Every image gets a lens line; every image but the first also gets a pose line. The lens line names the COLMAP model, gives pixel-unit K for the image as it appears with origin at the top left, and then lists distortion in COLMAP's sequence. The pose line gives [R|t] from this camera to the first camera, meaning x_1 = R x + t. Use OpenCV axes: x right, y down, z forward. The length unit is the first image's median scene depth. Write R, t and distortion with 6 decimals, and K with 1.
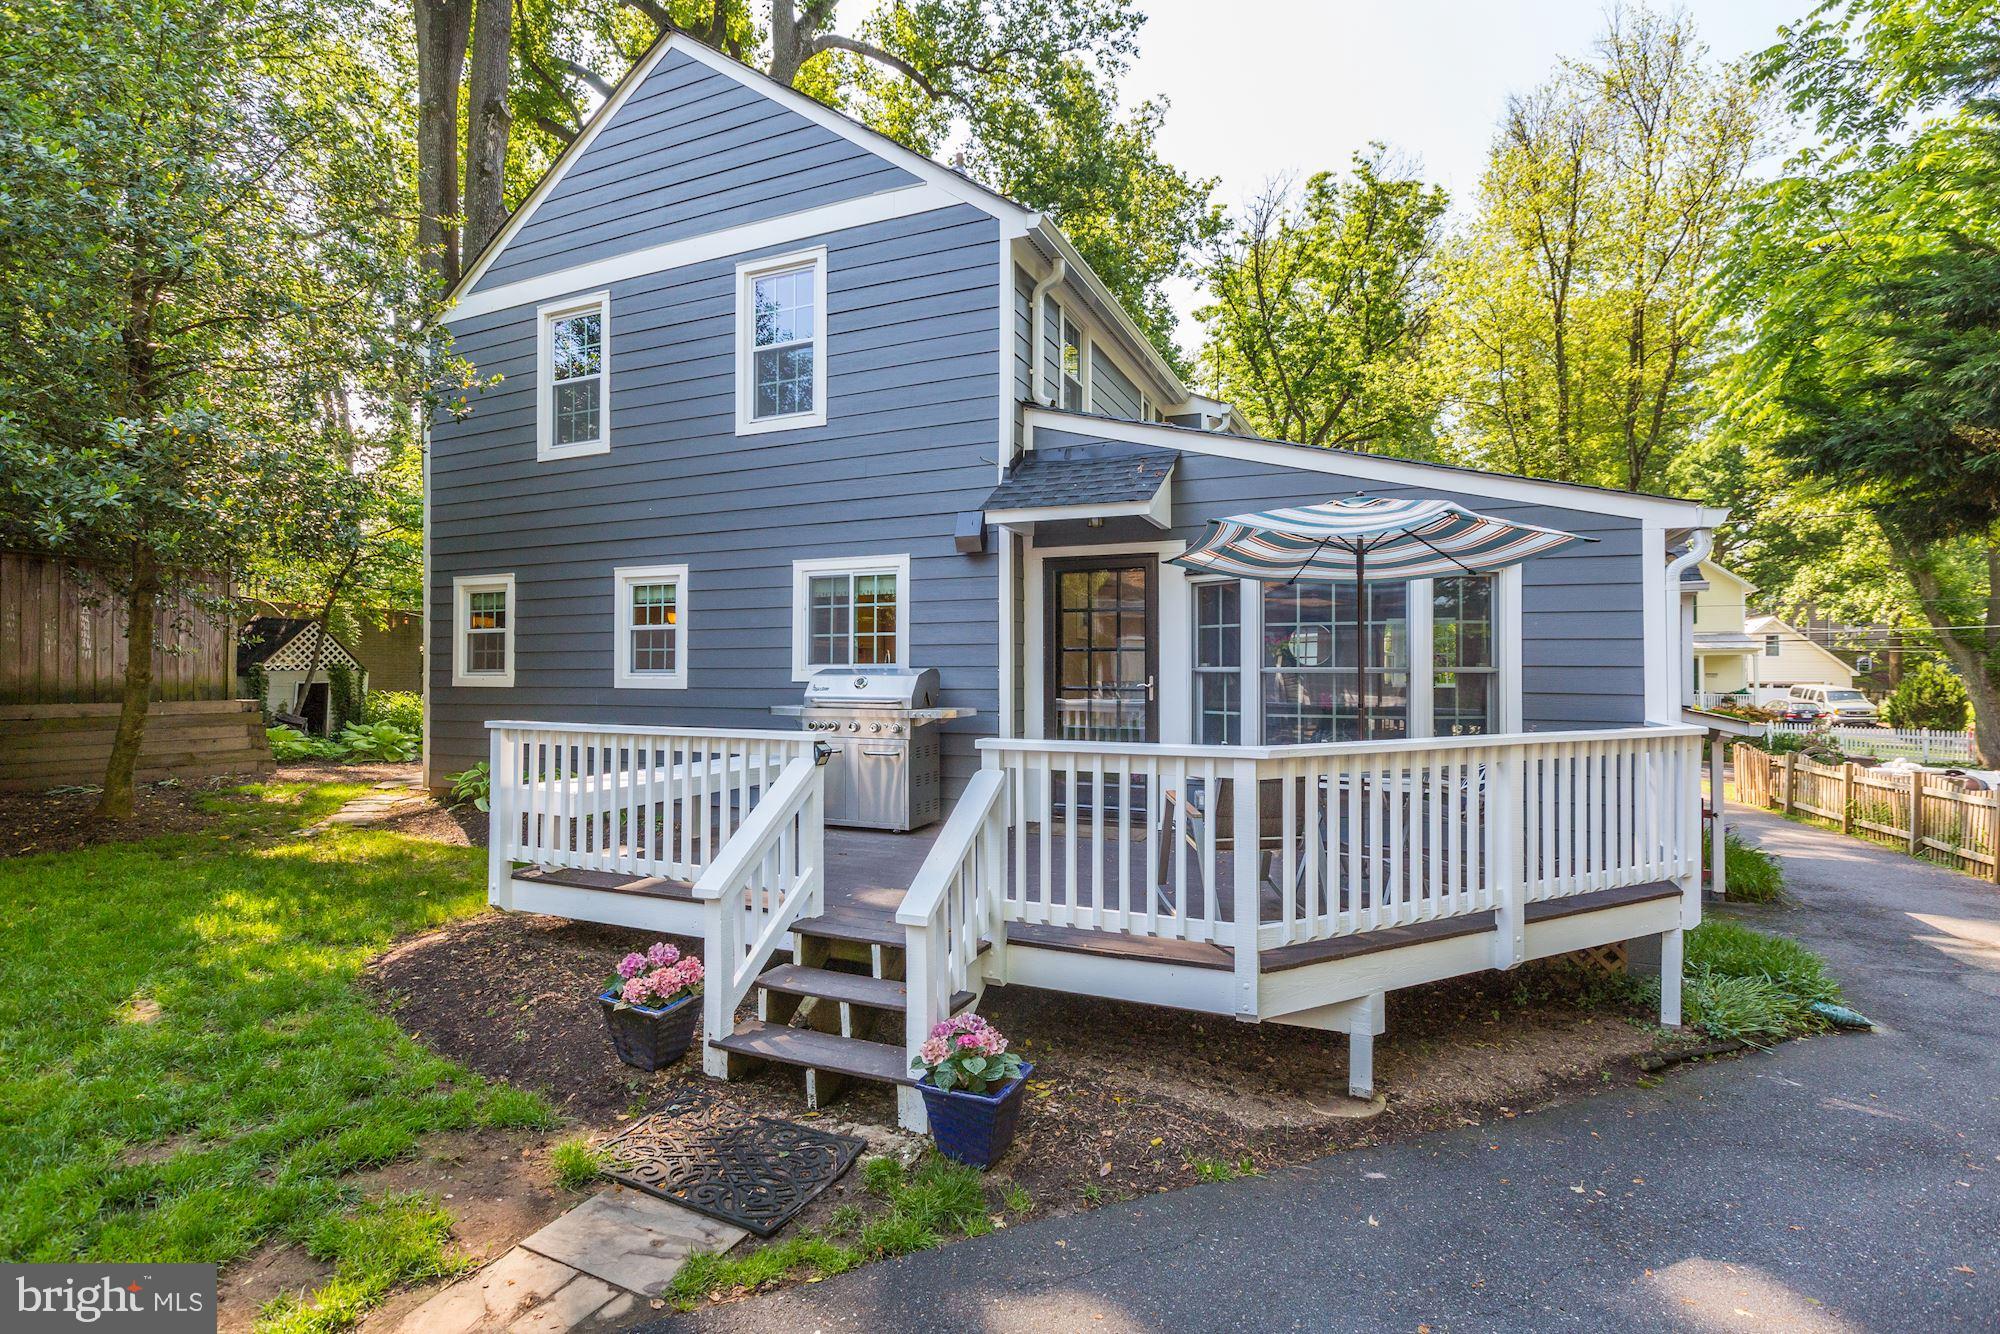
lens RADIAL K [[982.0, 0, 1000.0], [0, 982.0, 667.0], [0, 0, 1]] dist [-0.000721, -0.001002]
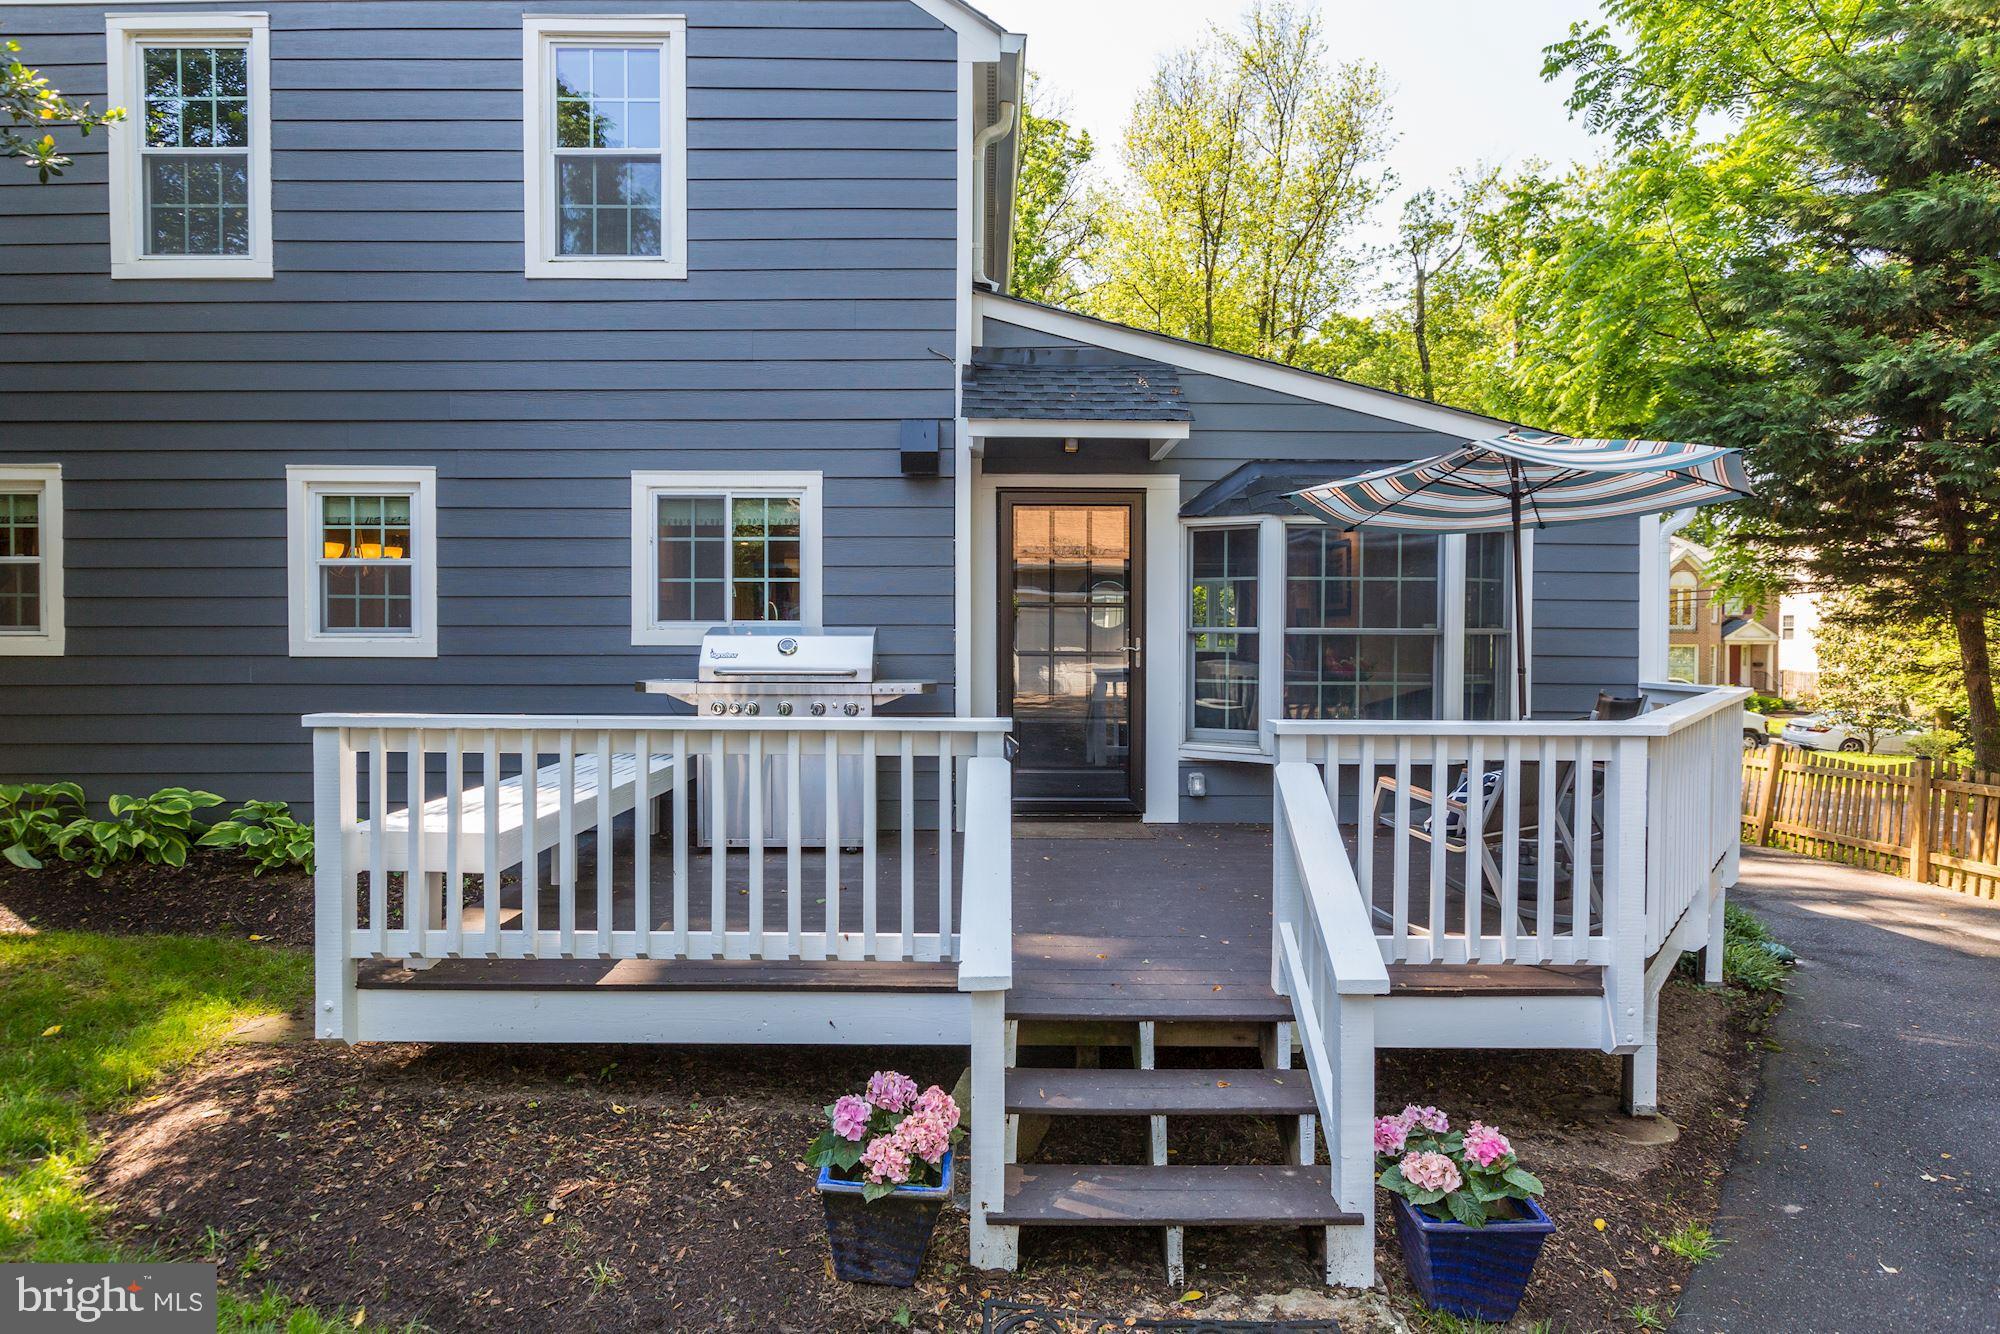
lens RADIAL K [[1085.7, 0, 1000.0], [0, 1085.7, 667.0], [0, 0, 1]] dist [0.003413, -0.001116]
pose [[0.910664, -0.009479, 0.413039, -0.301178], [-0.004141, 0.999477, 0.032067, 0.004416], [-0.413127, -0.030913, 0.910149, 0.197981]]
